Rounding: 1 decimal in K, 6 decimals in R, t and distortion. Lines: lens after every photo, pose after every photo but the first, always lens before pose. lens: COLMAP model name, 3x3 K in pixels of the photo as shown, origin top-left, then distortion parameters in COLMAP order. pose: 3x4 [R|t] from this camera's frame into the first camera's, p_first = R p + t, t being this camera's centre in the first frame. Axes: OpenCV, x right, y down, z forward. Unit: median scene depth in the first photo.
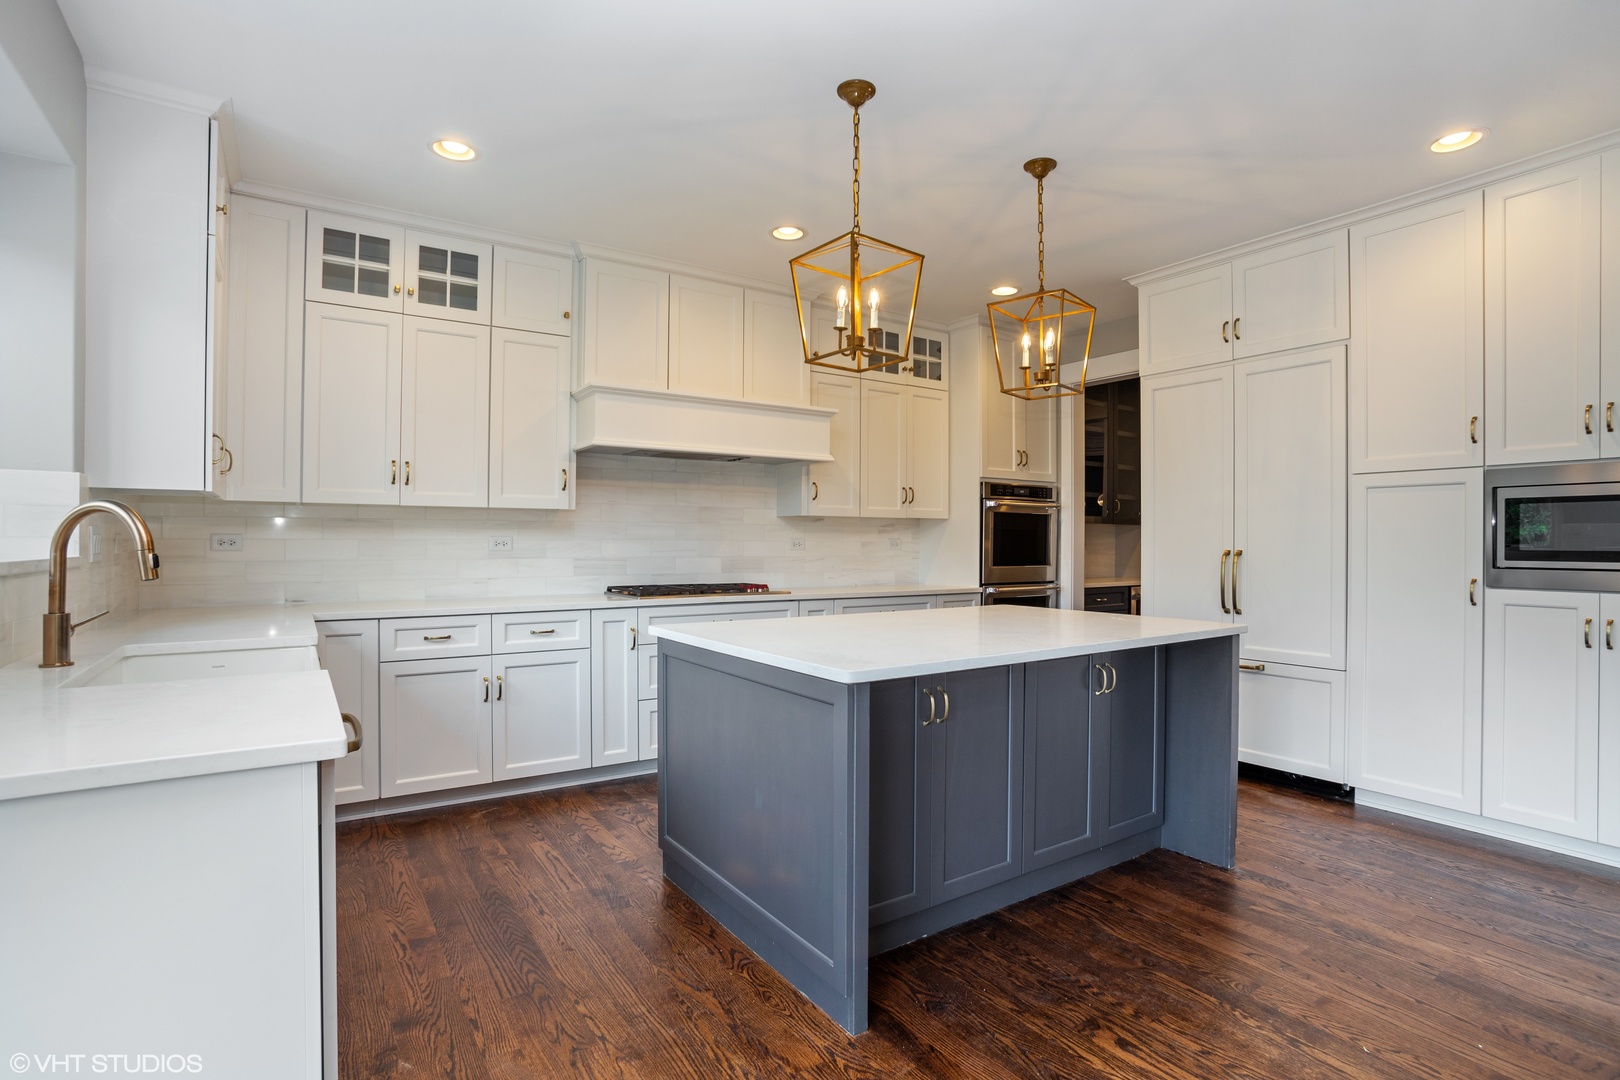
lens RADIAL K [[792.8, 0, 810.0], [0, 792.8, 540.0], [0, 0, 1]] dist [-0.037391, 0.000676]
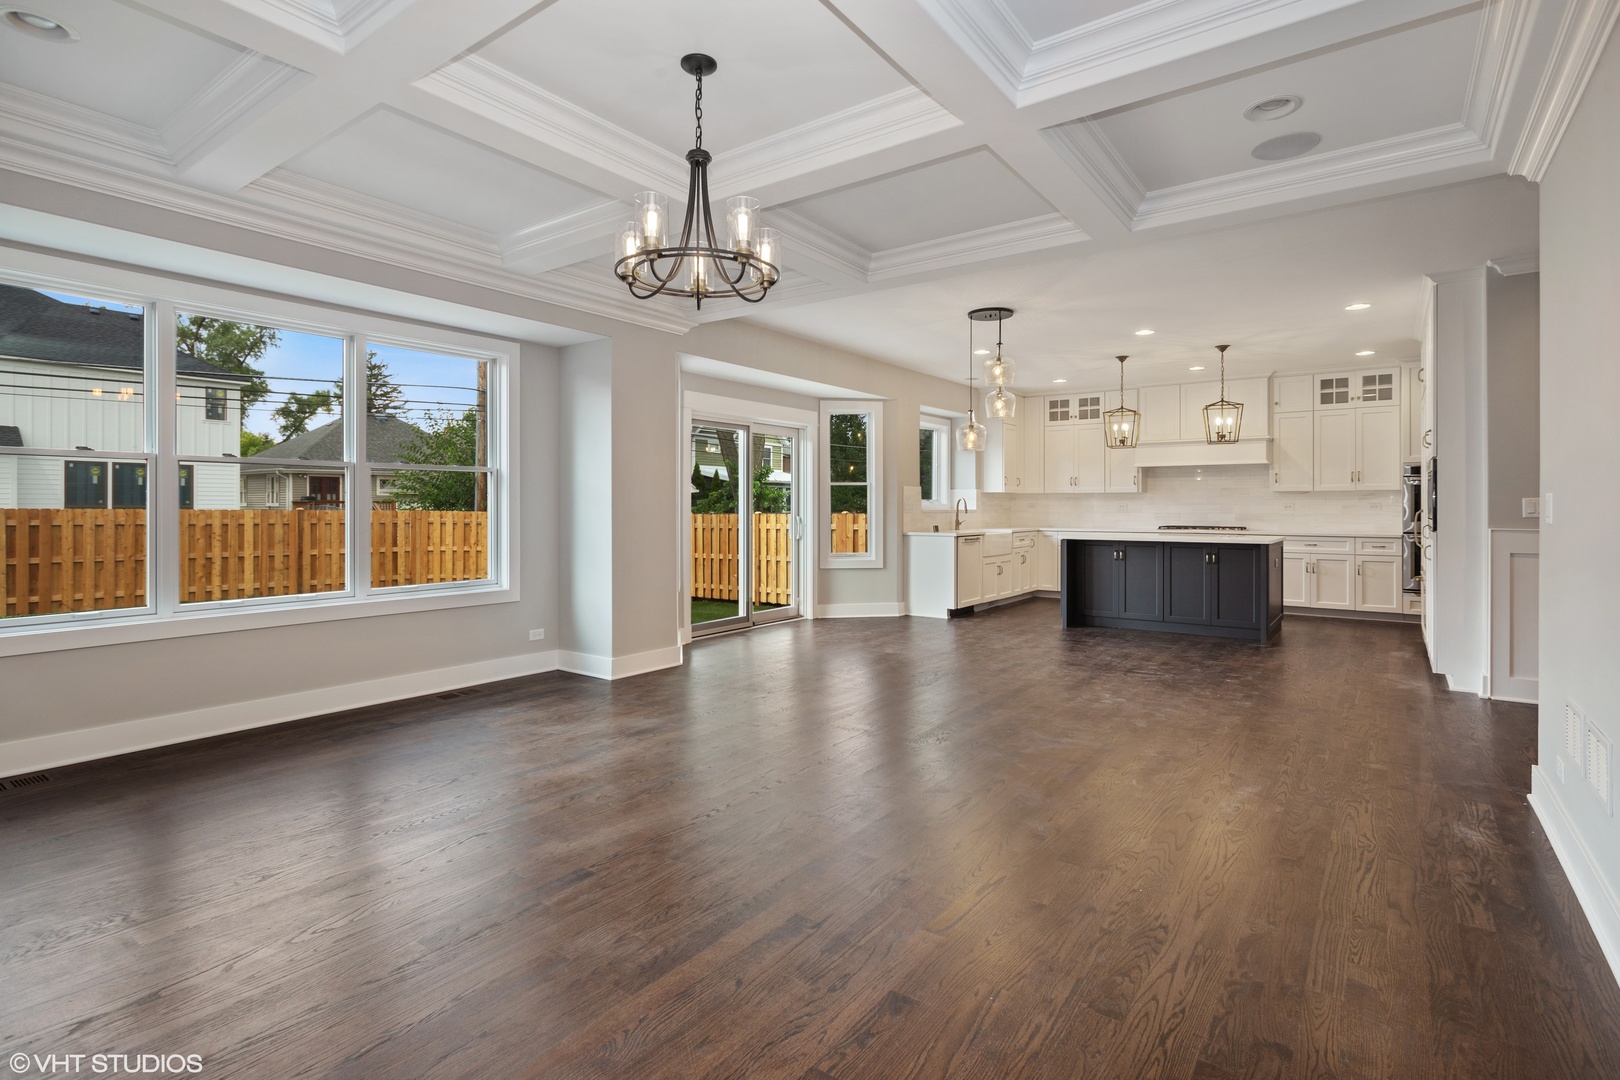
lens RADIAL K [[779.8, 0, 821.8], [0, 779.8, 501.3], [0, 0, 1]] dist [-0.001572, -0.000142]
pose [[0.352466, -0.009964, -0.935771, 1.779092], [0.001650, 0.999948, -0.010026, 0.012328], [0.935823, 0.001989, 0.352465, -0.833965]]
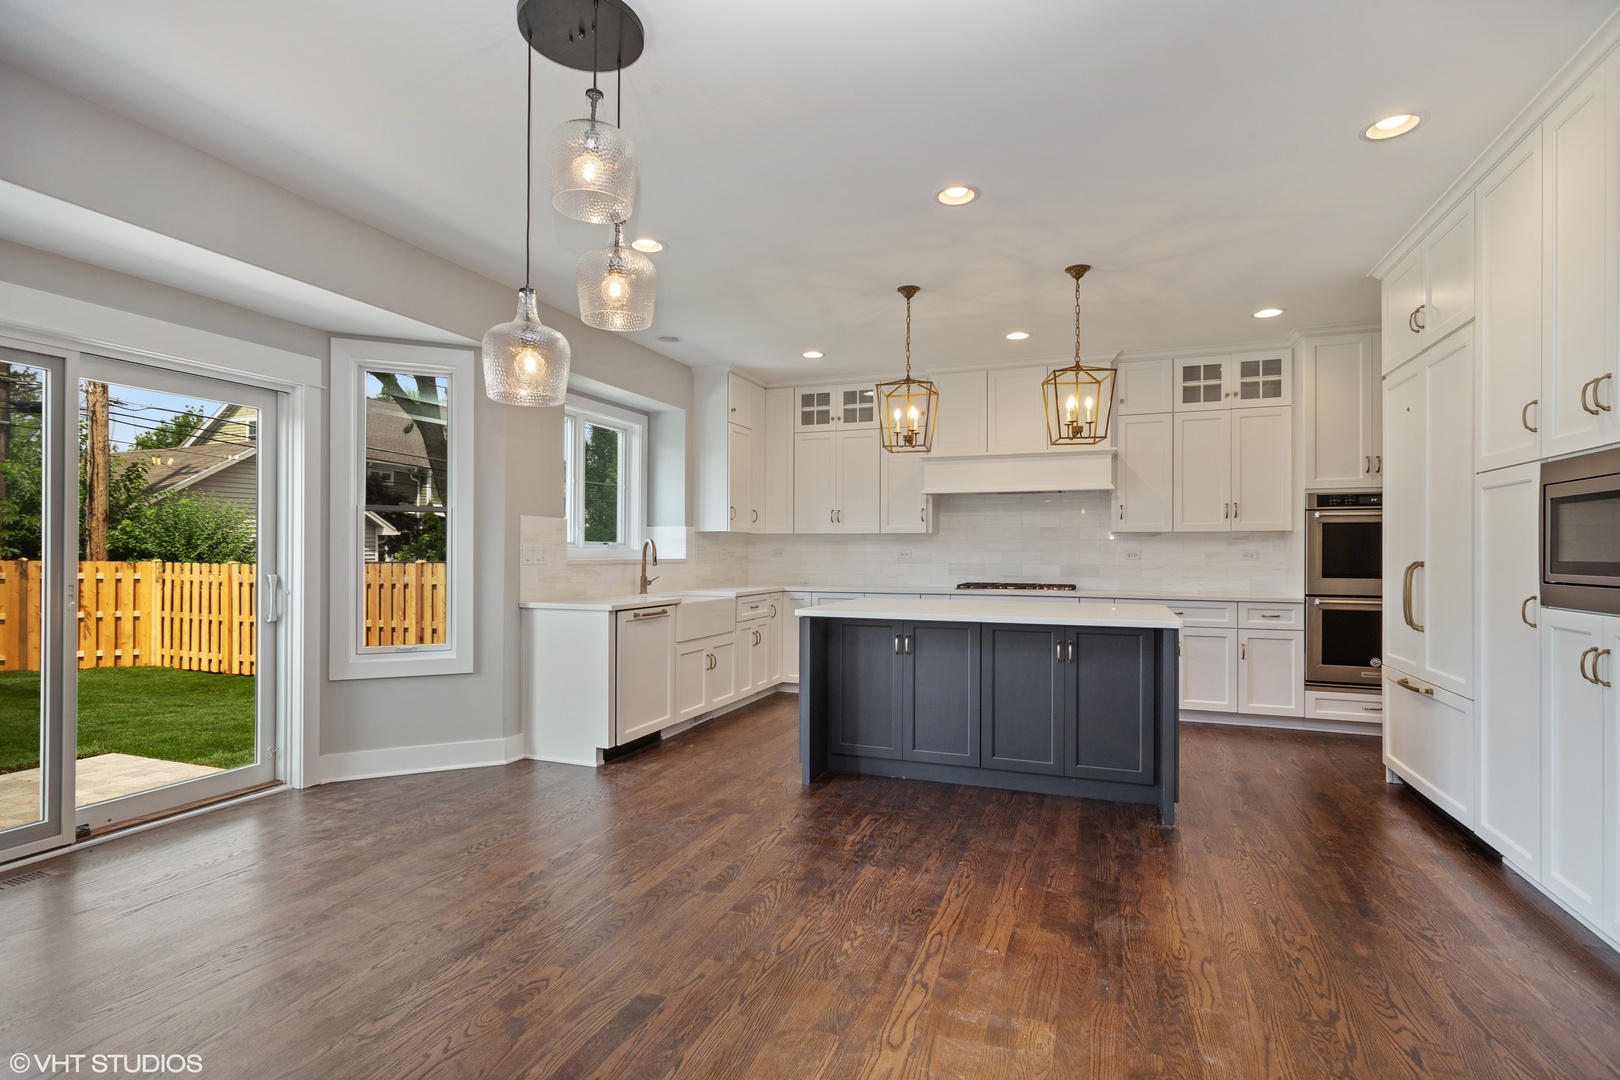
lens RADIAL K [[774.9, 0, 818.5], [0, 774.9, 523.2], [0, 0, 1]] dist [0.002333, 0.000575]
pose [[0.585948, -0.032039, -0.809715, 0.945842], [-0.000356, 0.999208, -0.039795, 0.005107], [0.810349, 0.023606, 0.585472, -0.111878]]
